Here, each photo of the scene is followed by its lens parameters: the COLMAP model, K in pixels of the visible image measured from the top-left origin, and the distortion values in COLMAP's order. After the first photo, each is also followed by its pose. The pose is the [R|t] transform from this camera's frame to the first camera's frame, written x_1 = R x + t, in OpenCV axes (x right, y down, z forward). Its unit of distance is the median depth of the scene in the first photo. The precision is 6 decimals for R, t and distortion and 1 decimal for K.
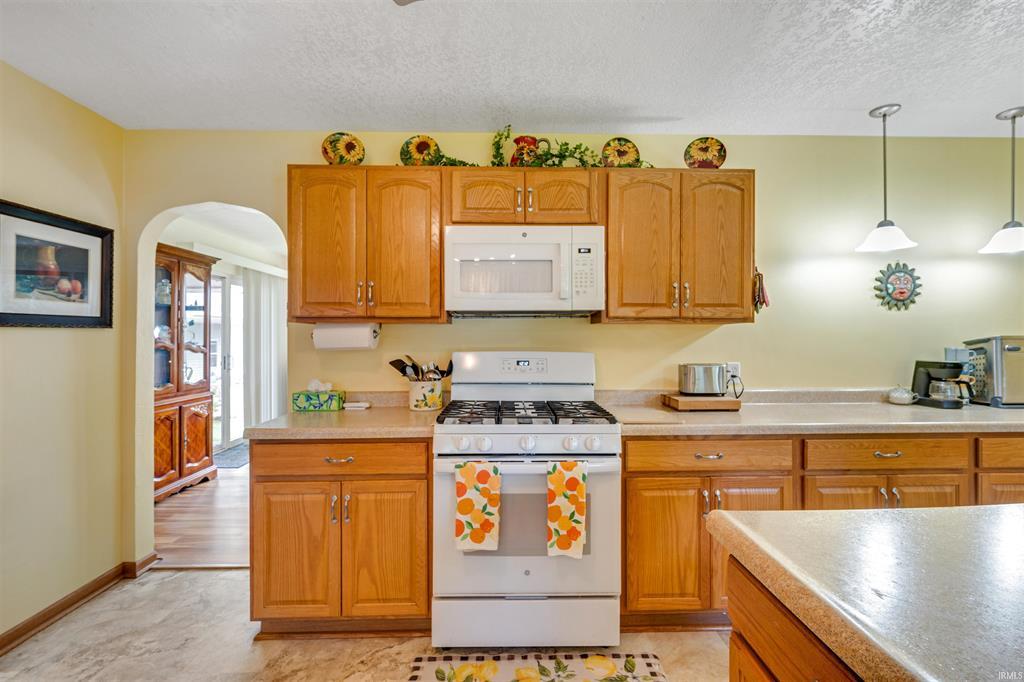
lens RADIAL K [[458.5, 0, 515.7], [0, 458.5, 341.0], [0, 0, 1]] dist [-0.000272, -0.000004]
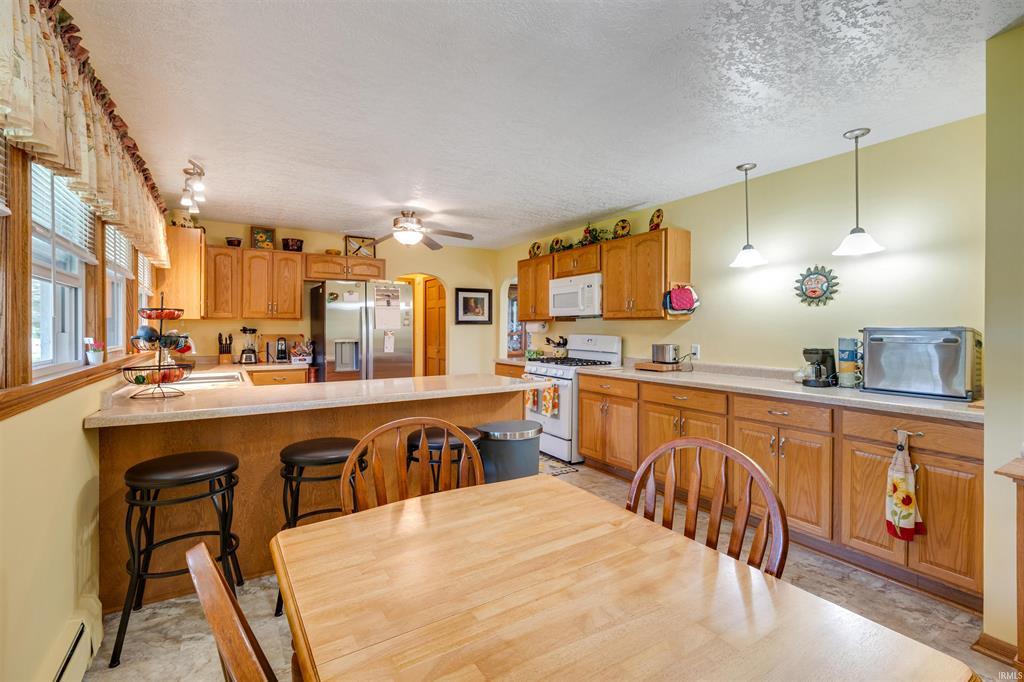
lens RADIAL K [[458.5, 0, 511.3], [0, 458.5, 332.5], [0, 0, 1]] dist [-0.000272, -0.000004]
pose [[0.510116, 0.010238, -0.860044, 1.611577], [-0.001061, 0.999936, 0.011274, -0.010706], [0.860105, -0.004838, 0.510095, -0.332262]]
